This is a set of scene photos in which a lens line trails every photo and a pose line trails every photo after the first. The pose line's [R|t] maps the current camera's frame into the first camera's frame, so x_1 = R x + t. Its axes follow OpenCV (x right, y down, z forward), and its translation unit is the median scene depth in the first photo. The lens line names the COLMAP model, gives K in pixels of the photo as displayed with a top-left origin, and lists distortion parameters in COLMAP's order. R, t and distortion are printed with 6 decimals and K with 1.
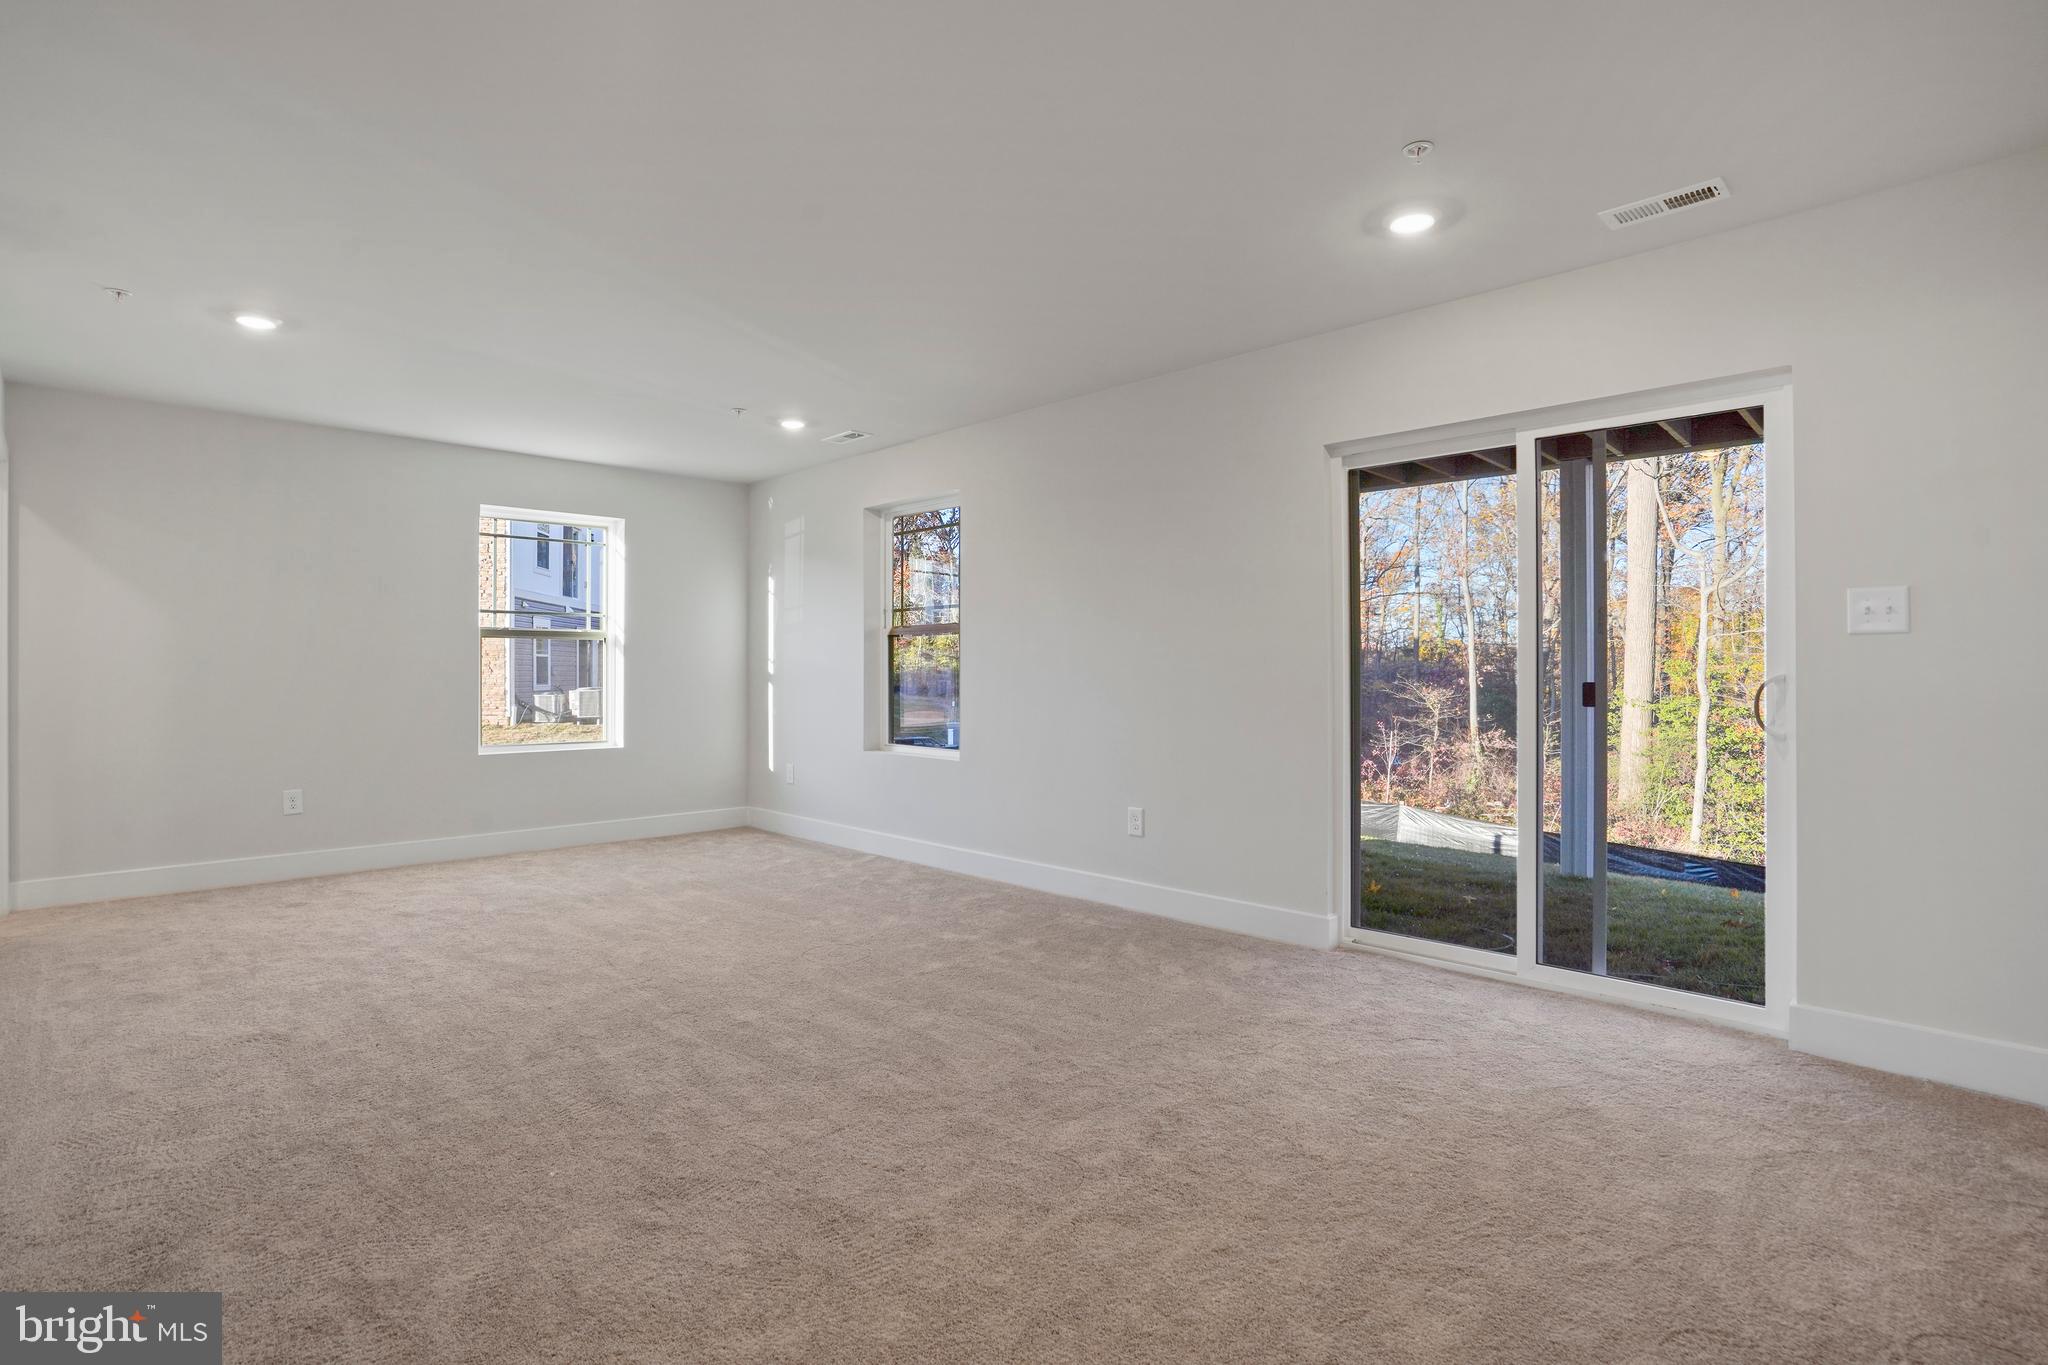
lens RADIAL K [[974.3, 0, 1024.4], [0, 974.3, 691.4], [0, 0, 1]] dist [-0.057933, 0.023189]
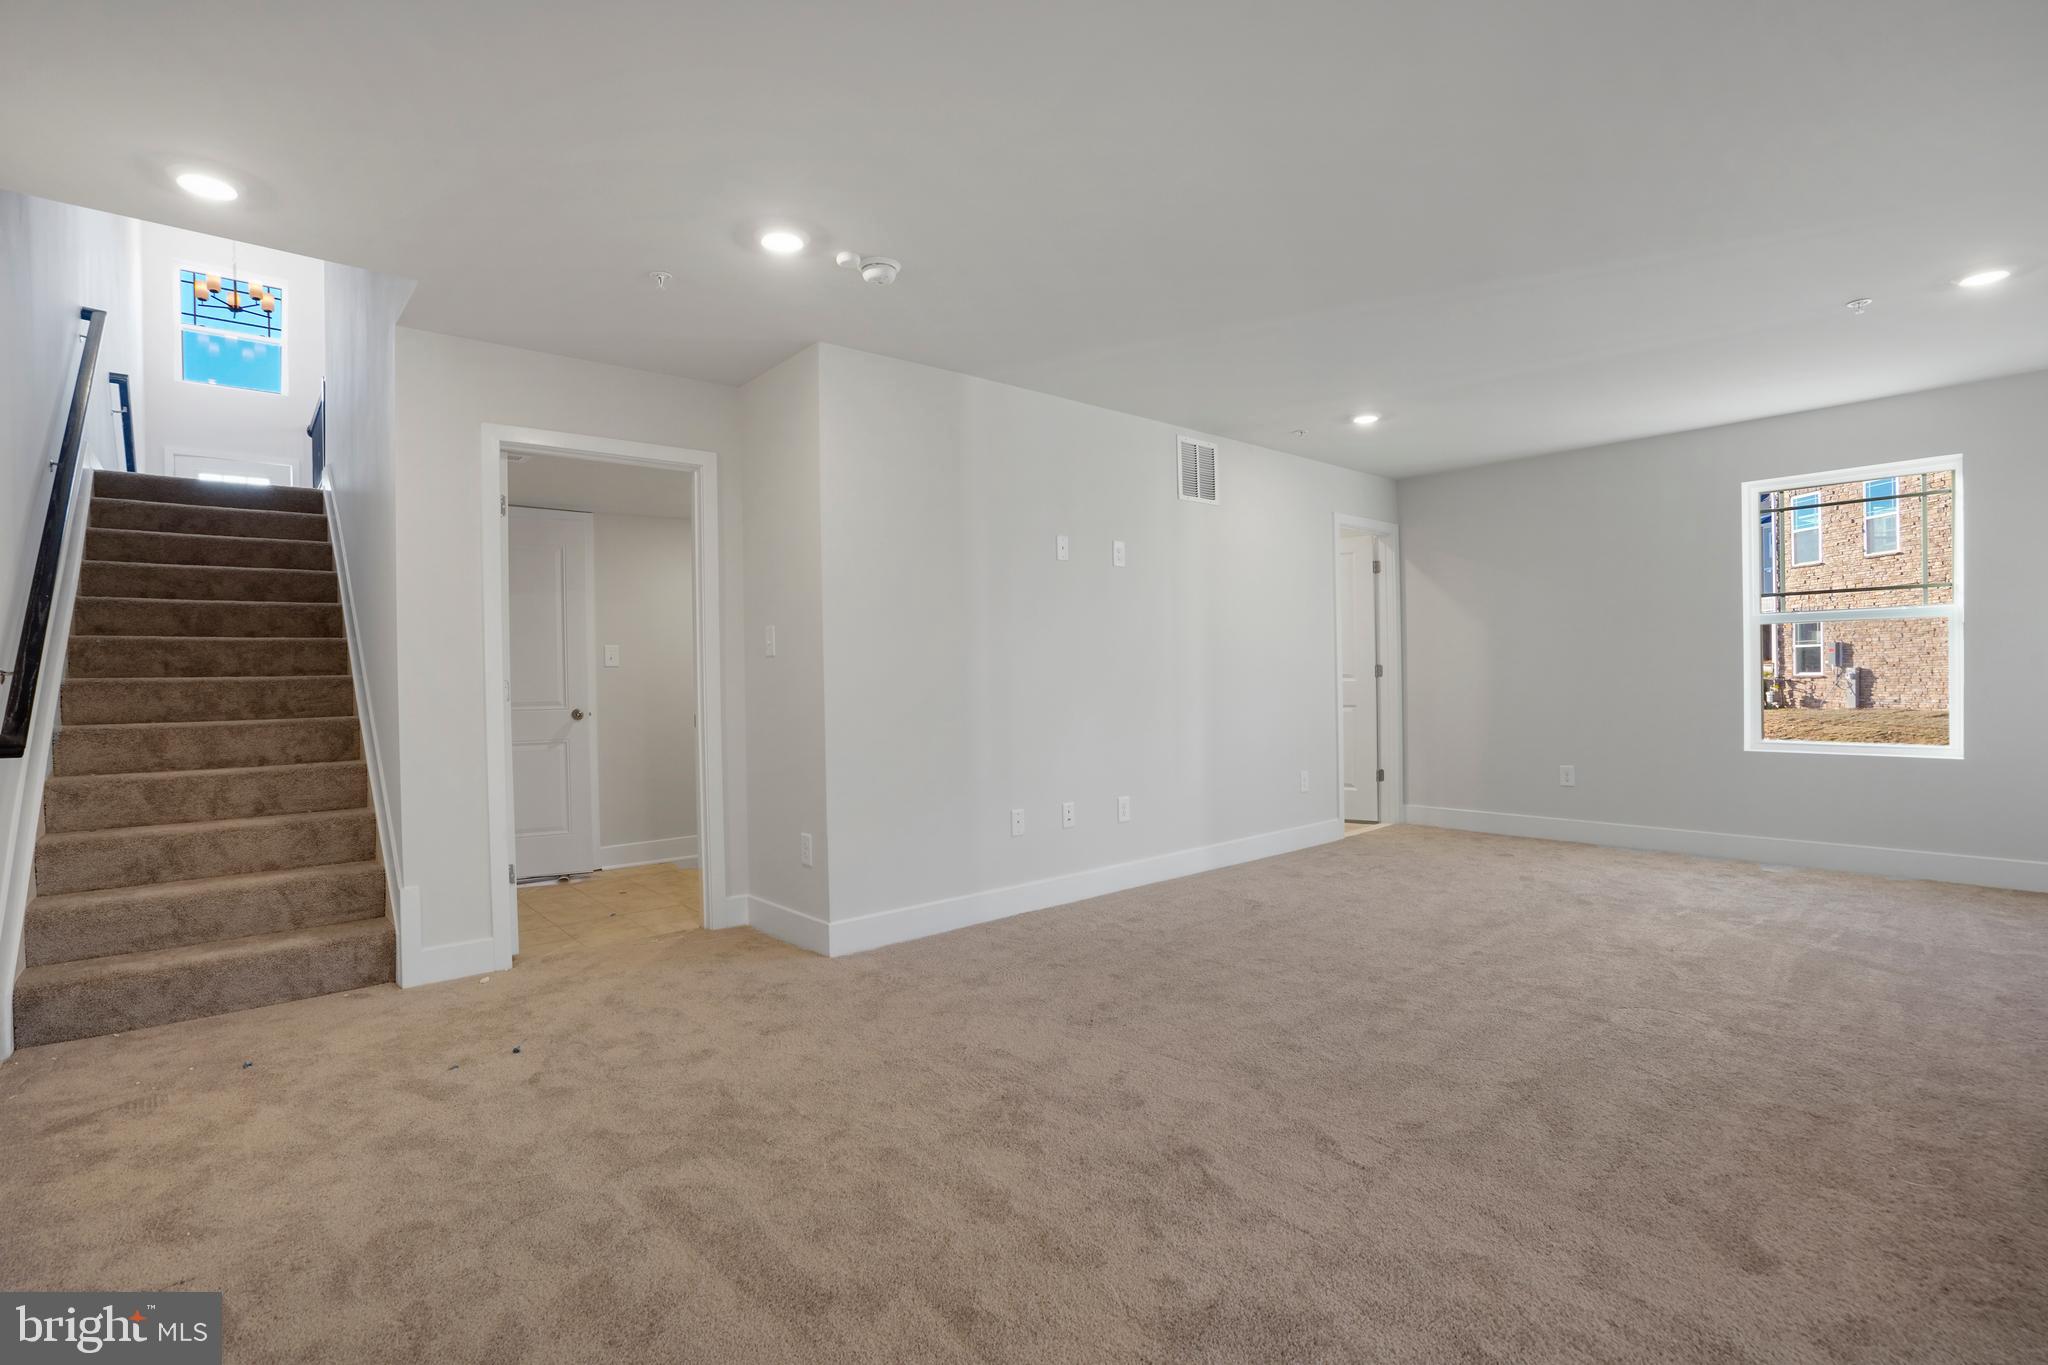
lens RADIAL K [[974.3, 0, 1024.4], [0, 974.3, 691.4], [0, 0, 1]] dist [-0.057933, 0.023189]
pose [[-0.082506, 0.015503, -0.996470, 0.558186], [-0.001877, 0.999875, 0.015711, -0.007181], [0.996589, 0.003167, -0.082466, 0.506190]]
